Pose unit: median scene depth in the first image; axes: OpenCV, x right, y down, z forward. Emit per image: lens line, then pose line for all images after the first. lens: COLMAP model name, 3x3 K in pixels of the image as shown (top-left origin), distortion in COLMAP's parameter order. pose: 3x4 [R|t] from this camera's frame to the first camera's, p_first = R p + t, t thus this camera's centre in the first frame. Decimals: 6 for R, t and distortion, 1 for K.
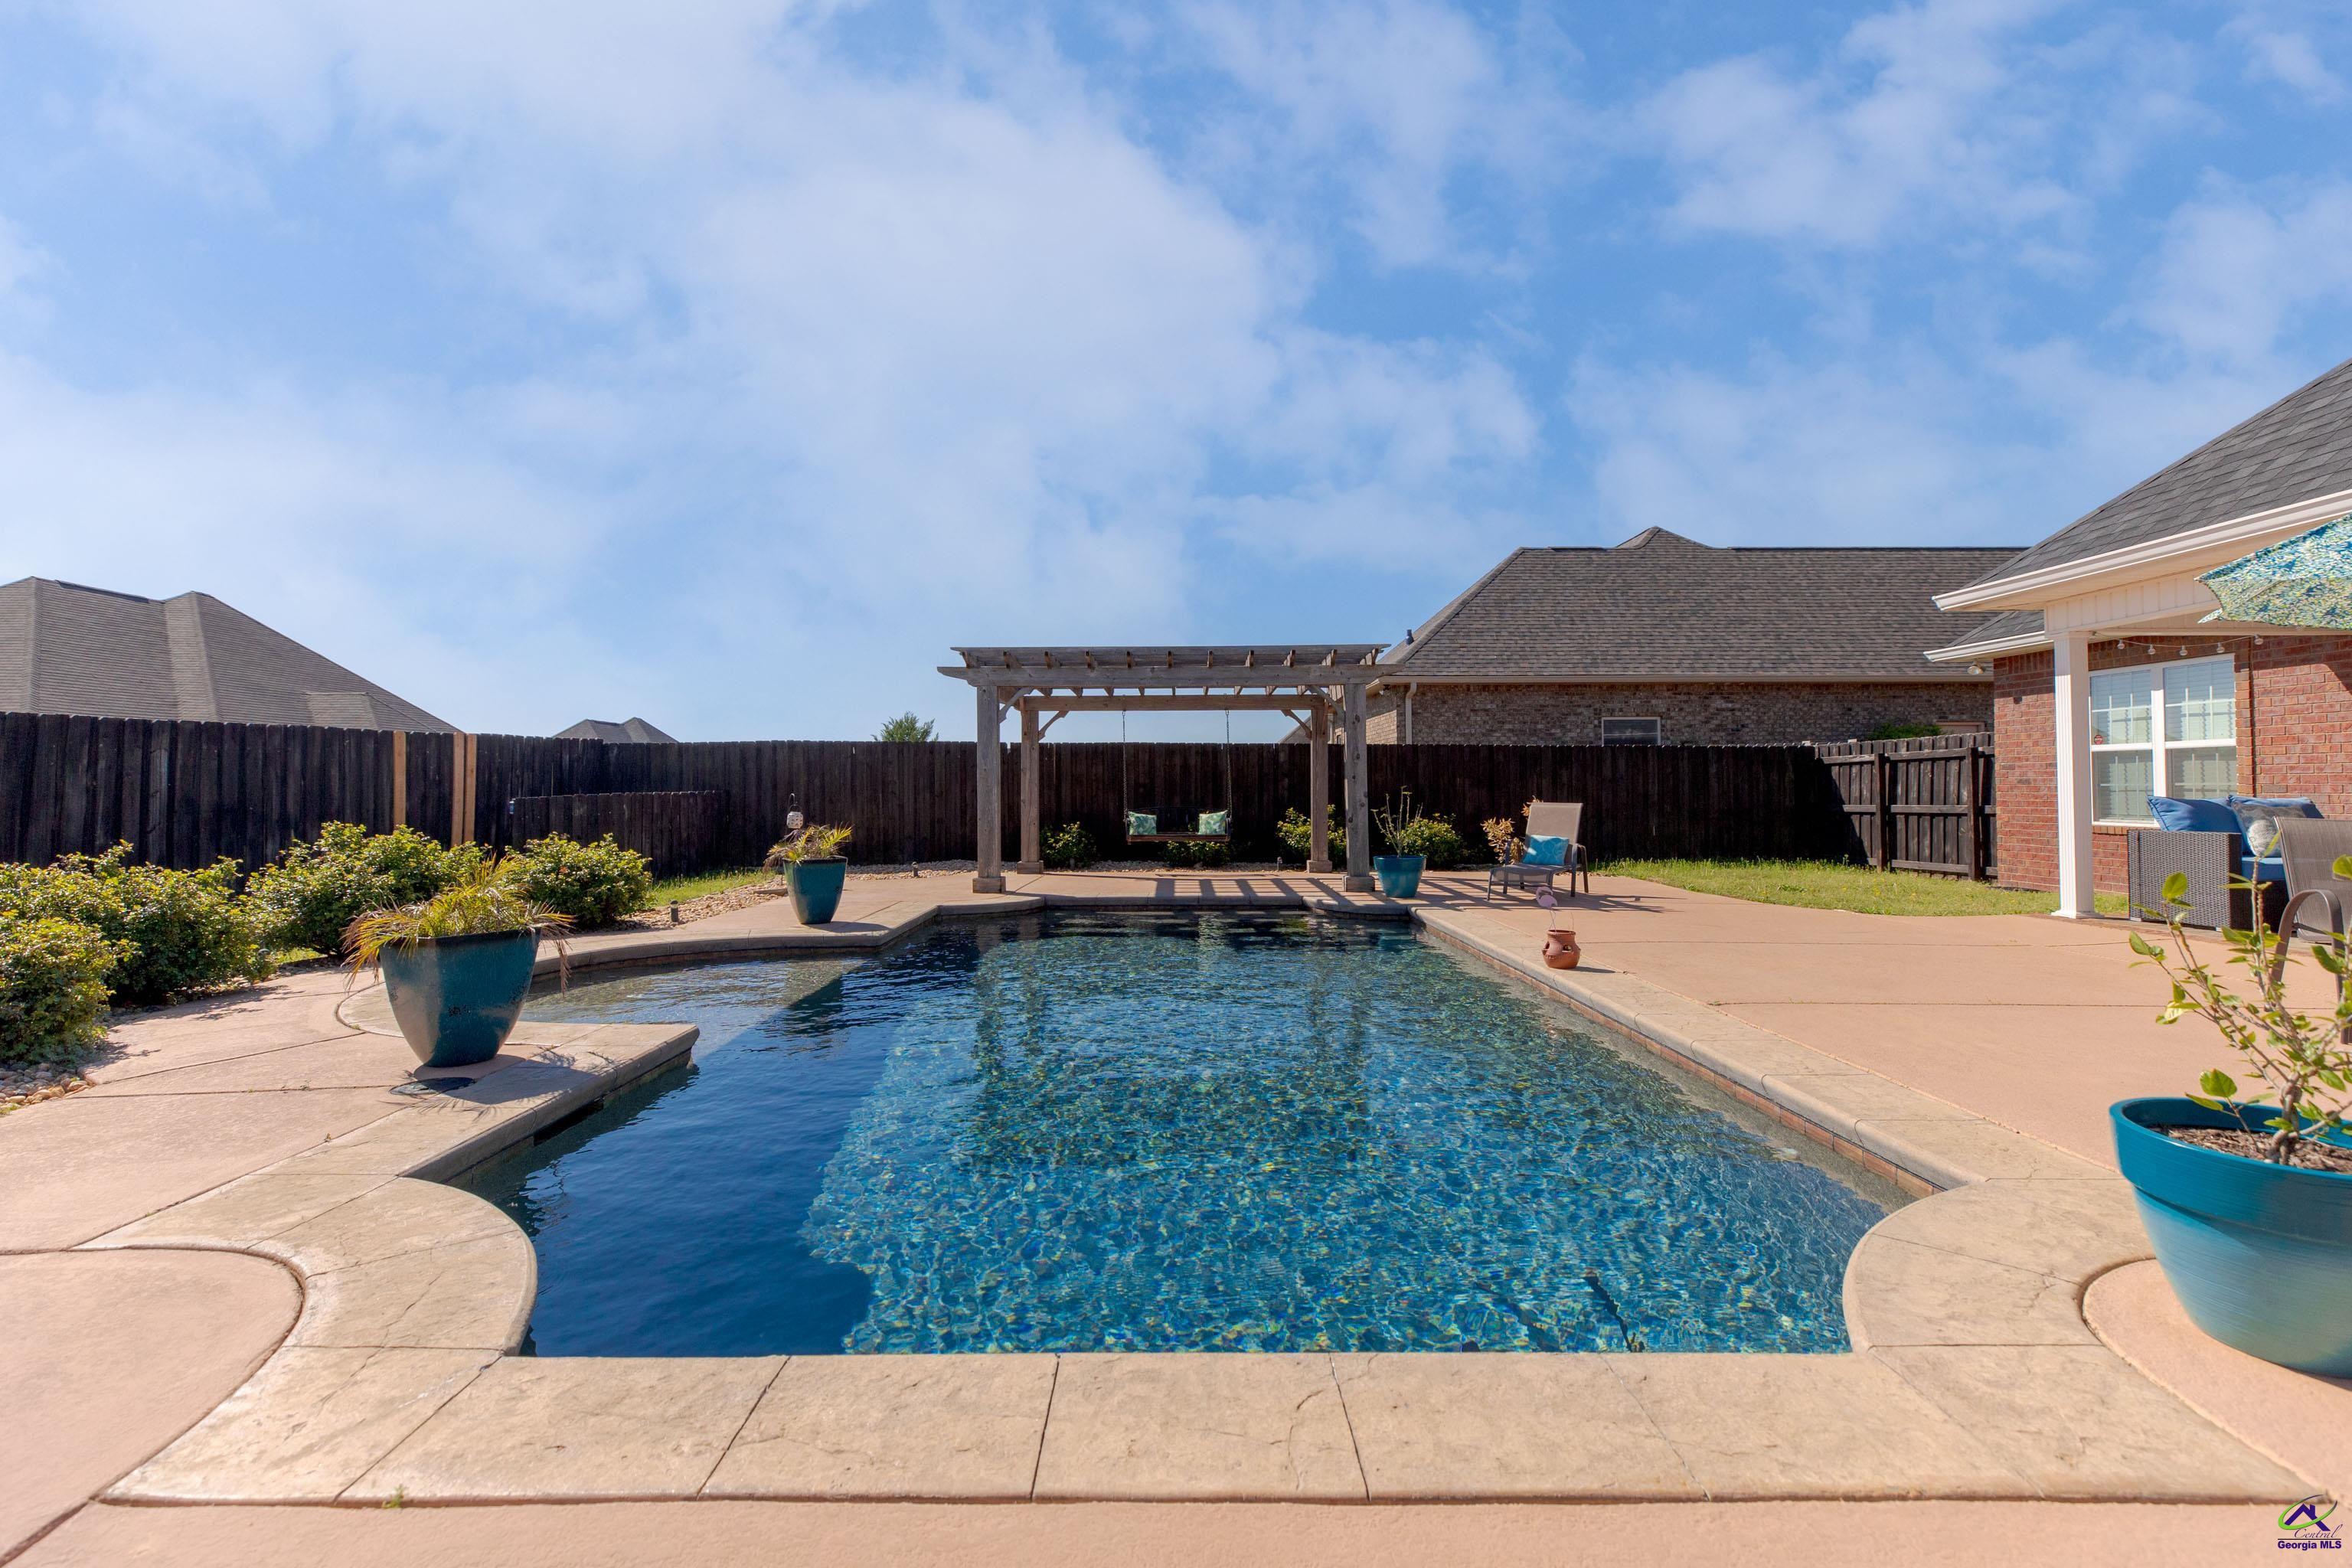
lens RADIAL K [[1079.0, 0, 1184.9], [0, 1079.0, 776.5], [0, 0, 1]] dist [0.012650, 0.000199]
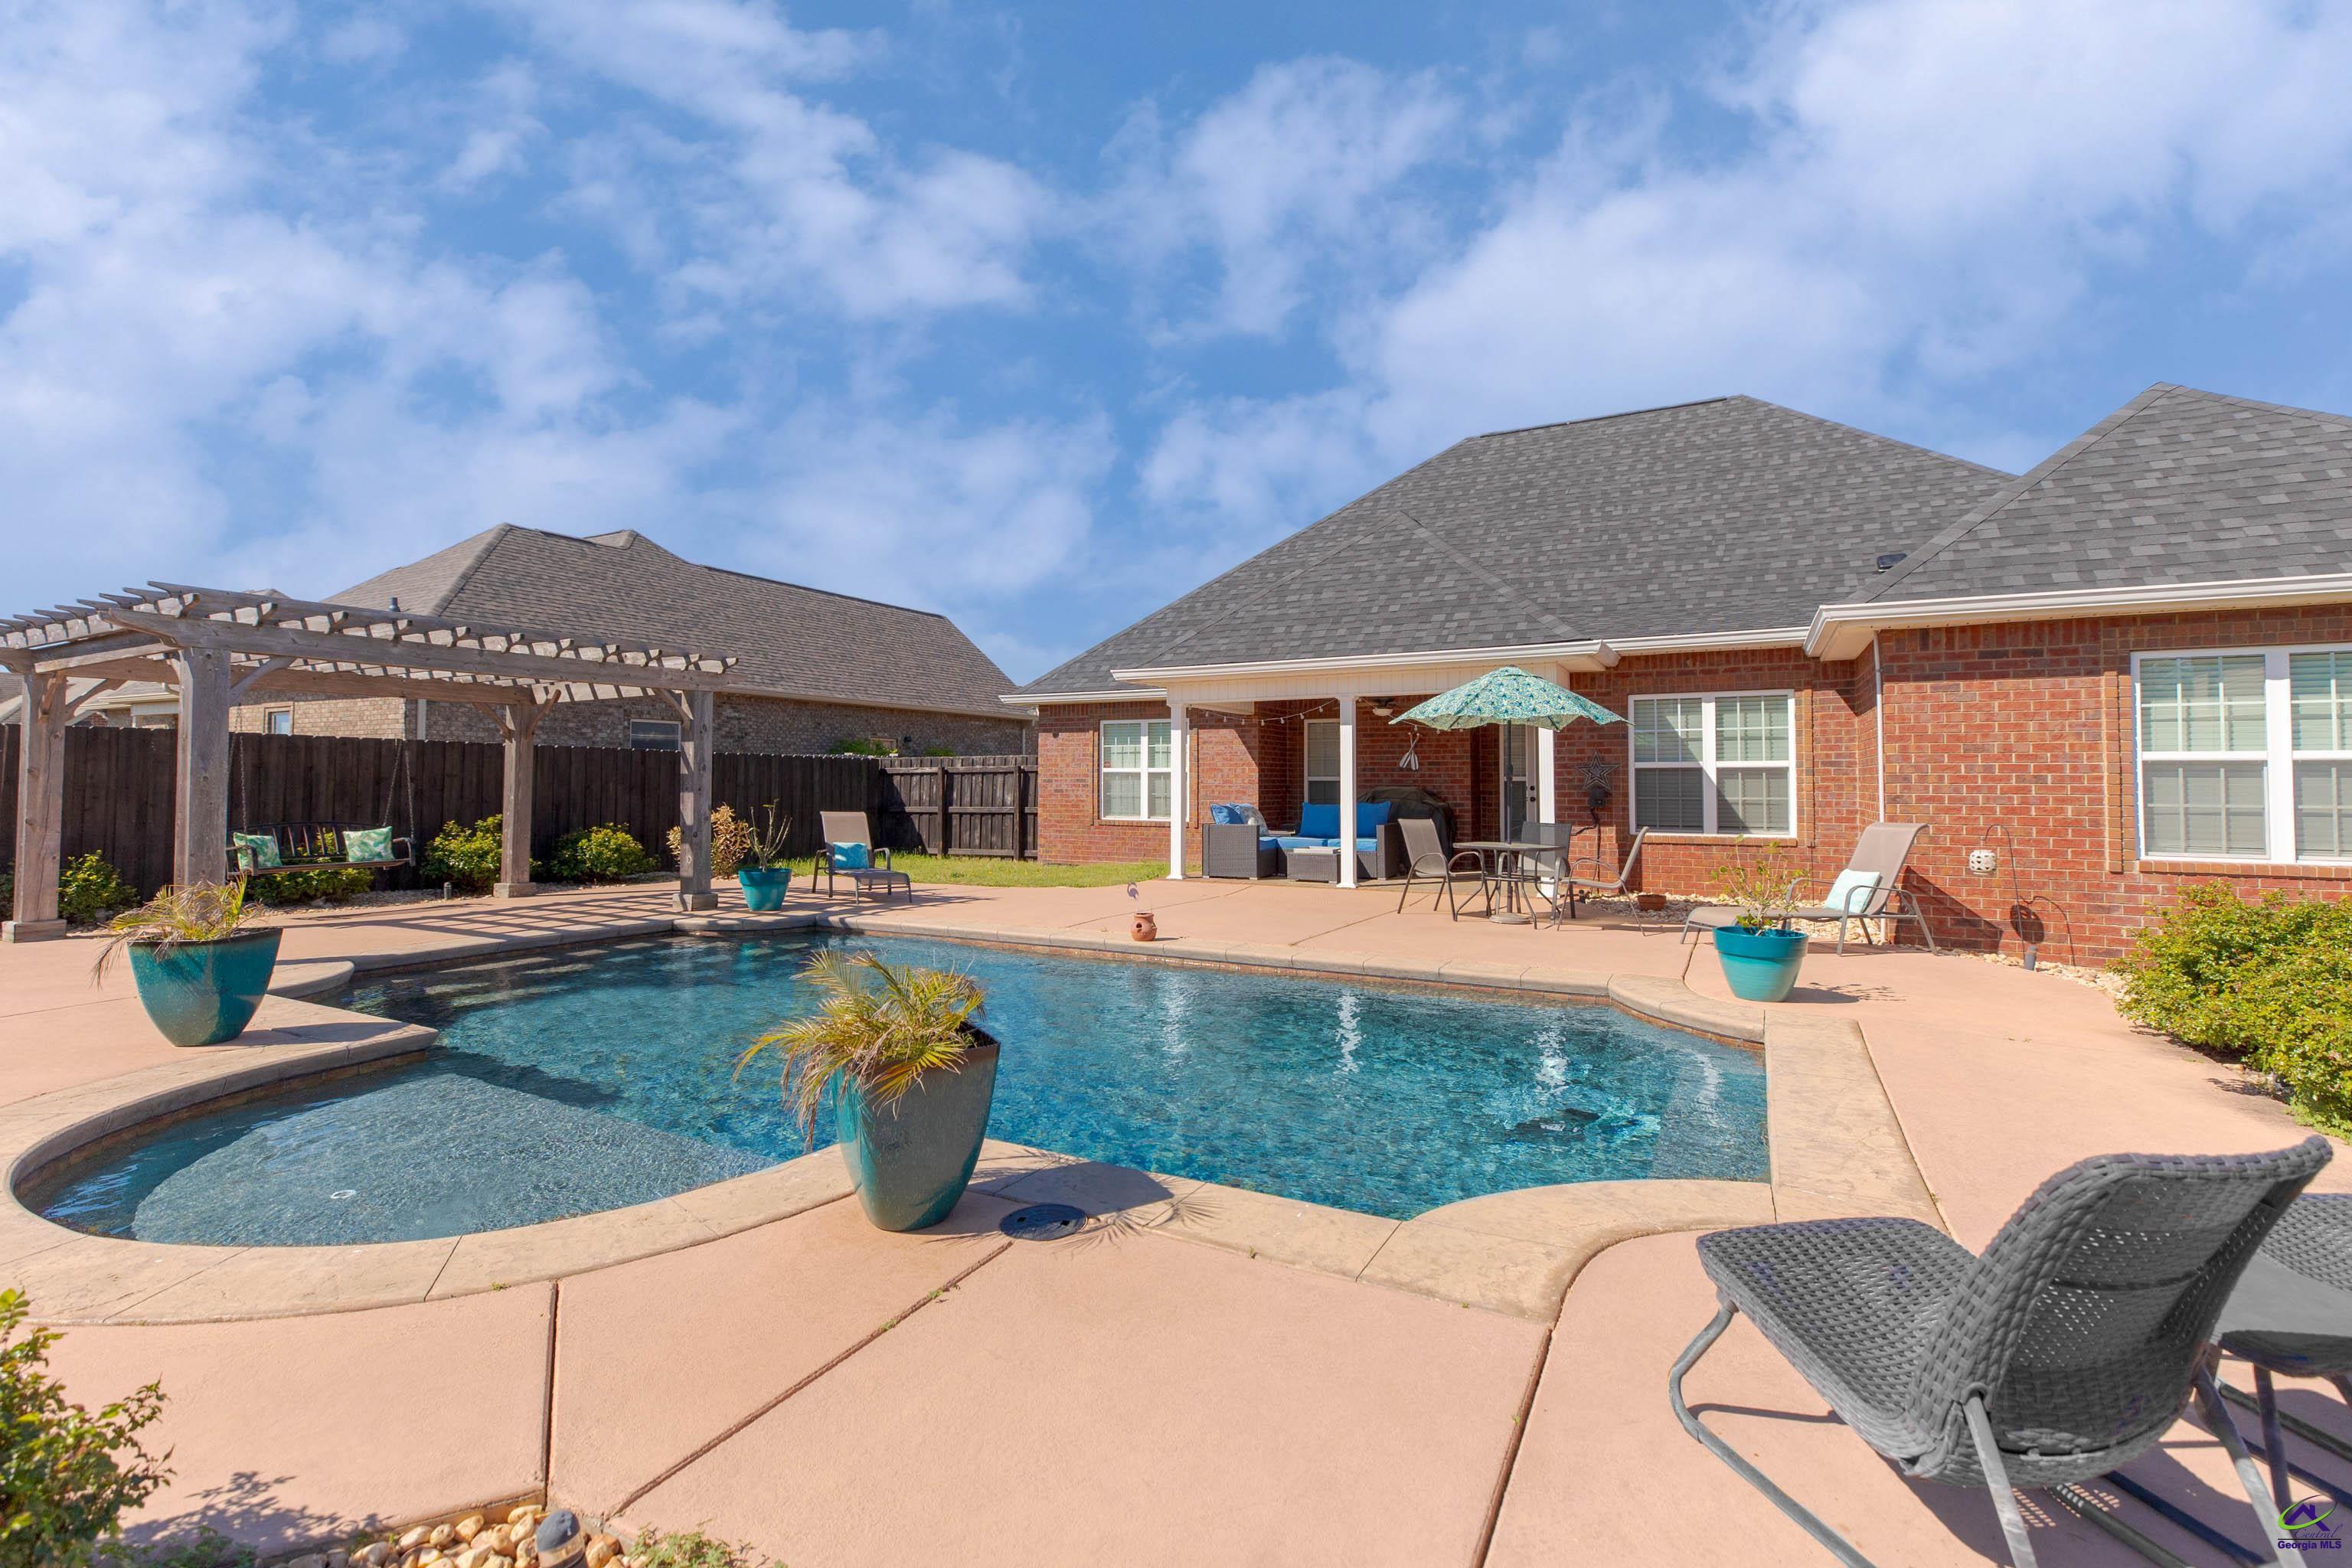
lens RADIAL K [[1074.5, 0, 1159.0], [0, 1074.5, 742.6], [0, 0, 1]] dist [0.003814, 0.000288]
pose [[0.488198, 0.037957, 0.871907, -0.385201], [-0.016495, 0.999277, -0.034266, -0.011428], [-0.872577, 0.002346, 0.488471, 0.154211]]
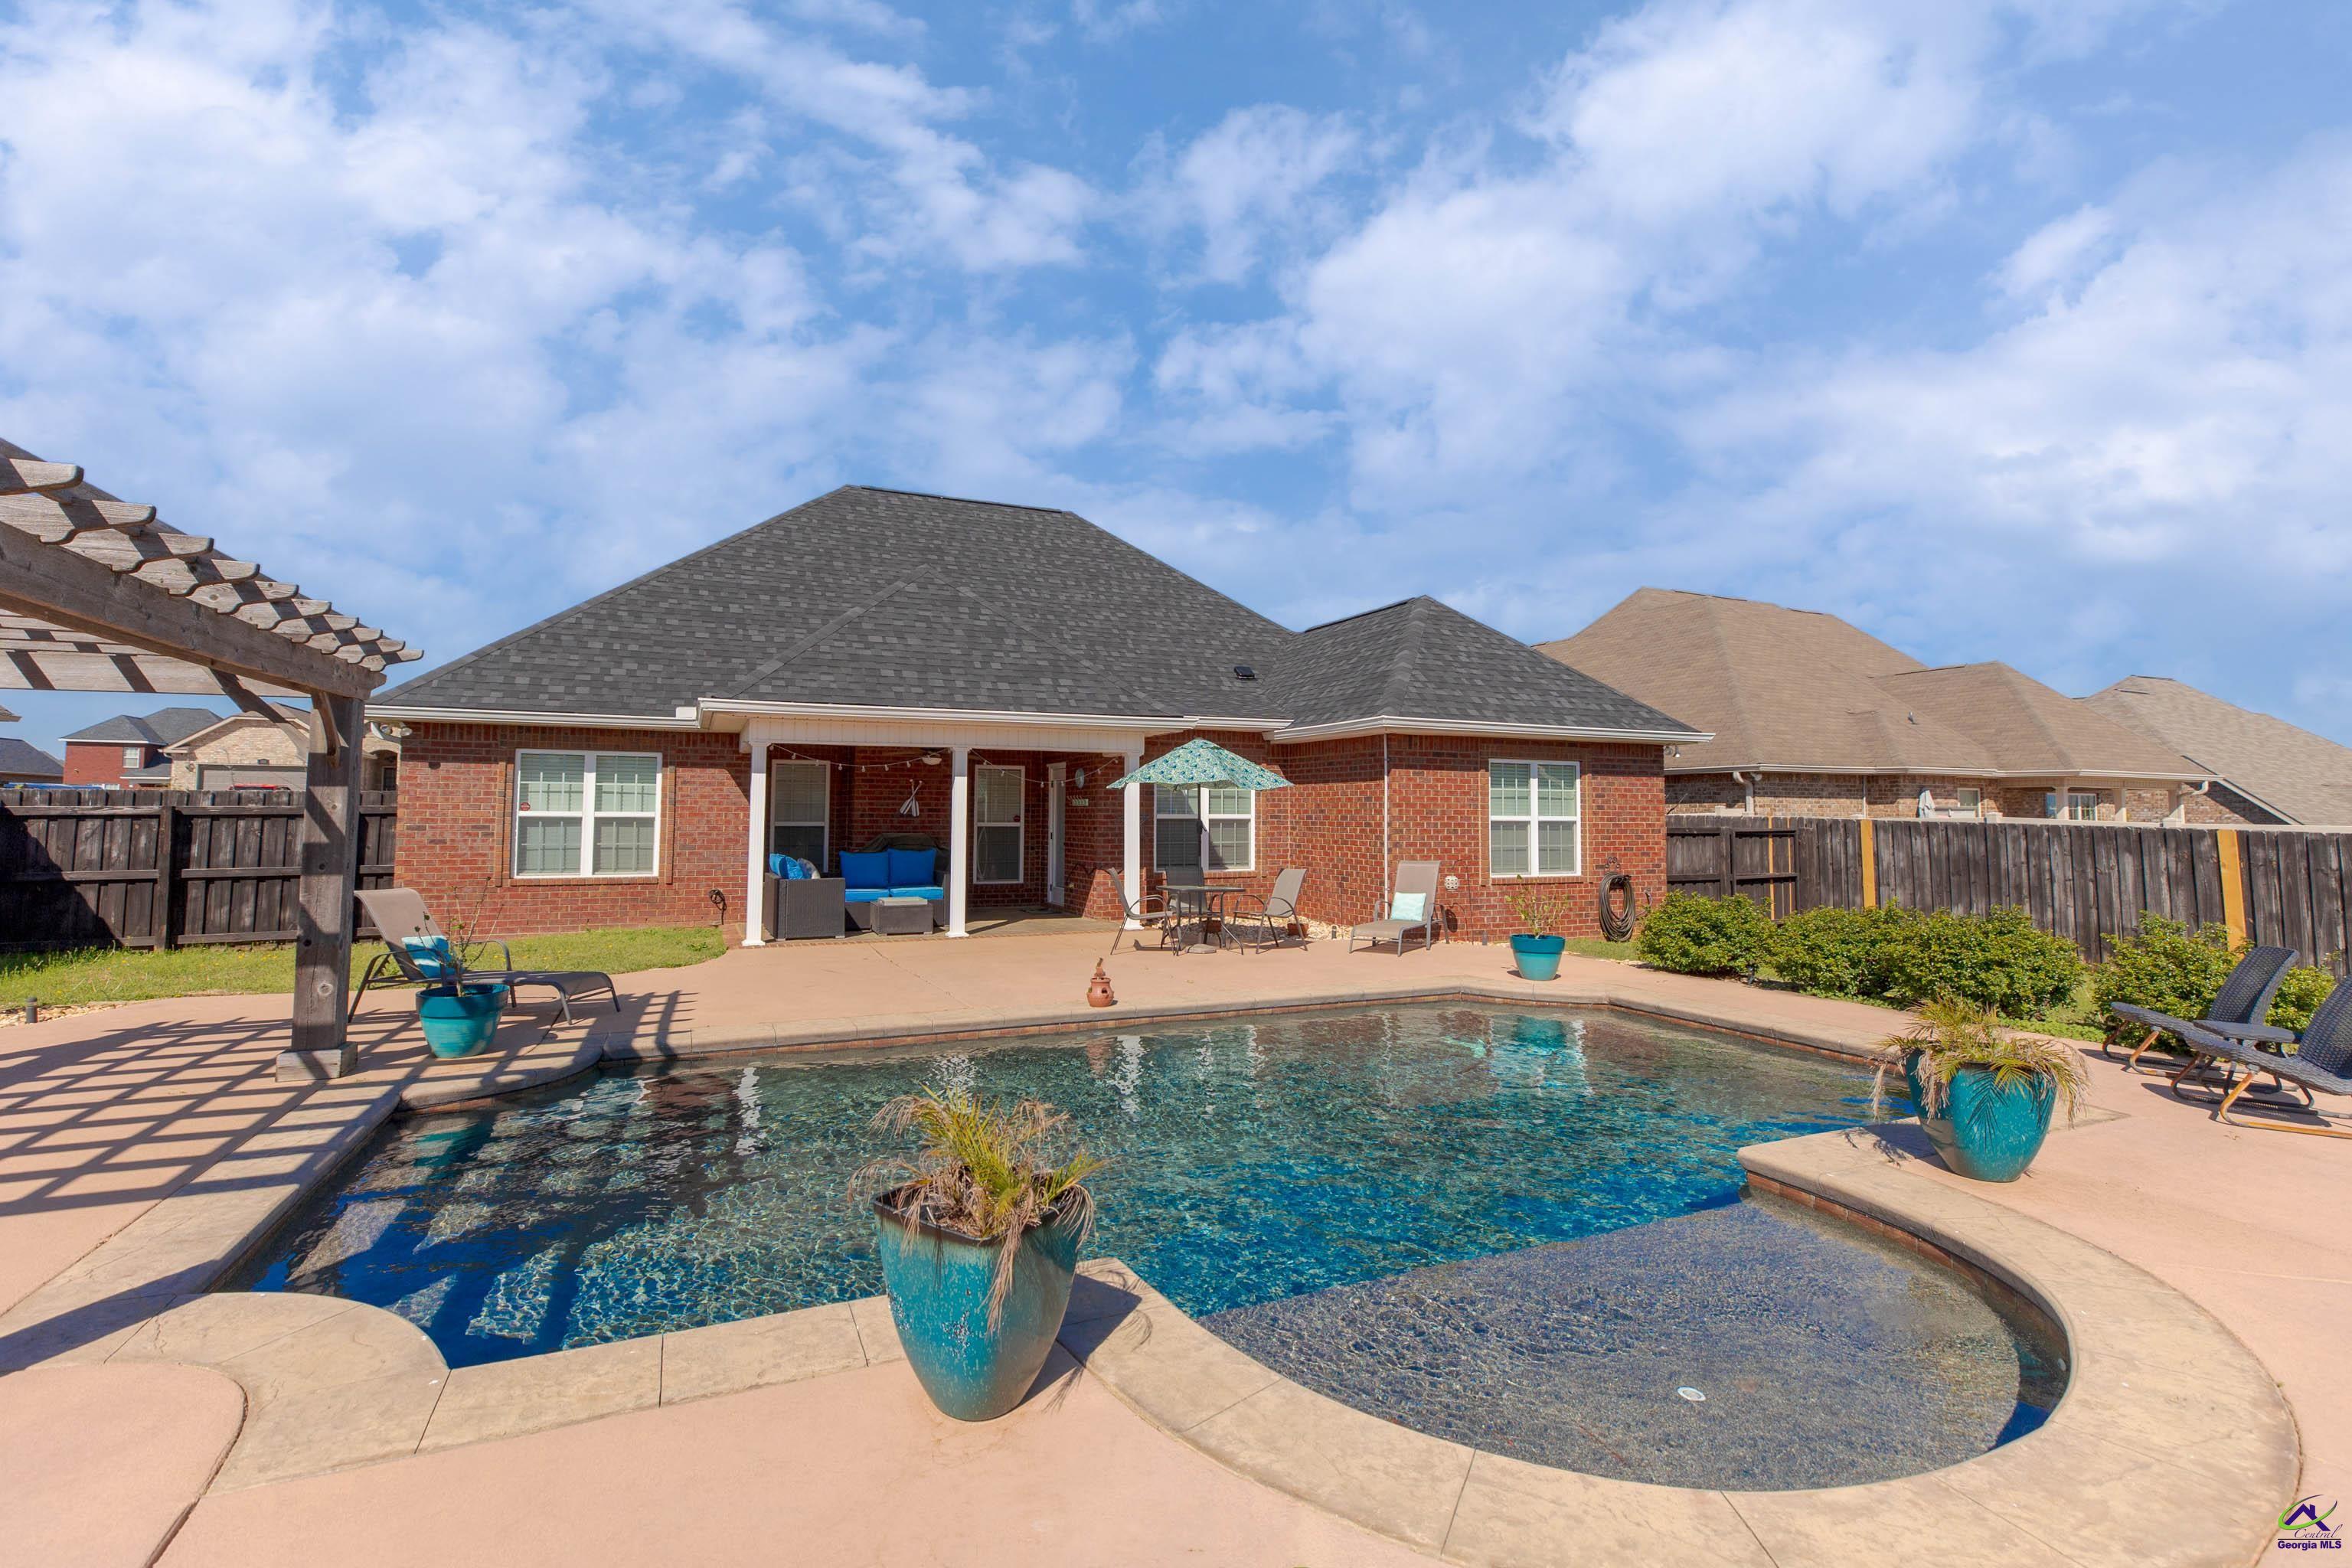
lens RADIAL K [[1062.8, 0, 1155.3], [0, 1062.8, 751.3], [0, 0, 1]] dist [0.000843, 0.000620]
pose [[-0.398306, 0.054965, 0.915604, -0.420110], [-0.017335, 0.997574, -0.067426, -0.022984], [-0.917089, -0.042728, -0.396387, 0.689424]]
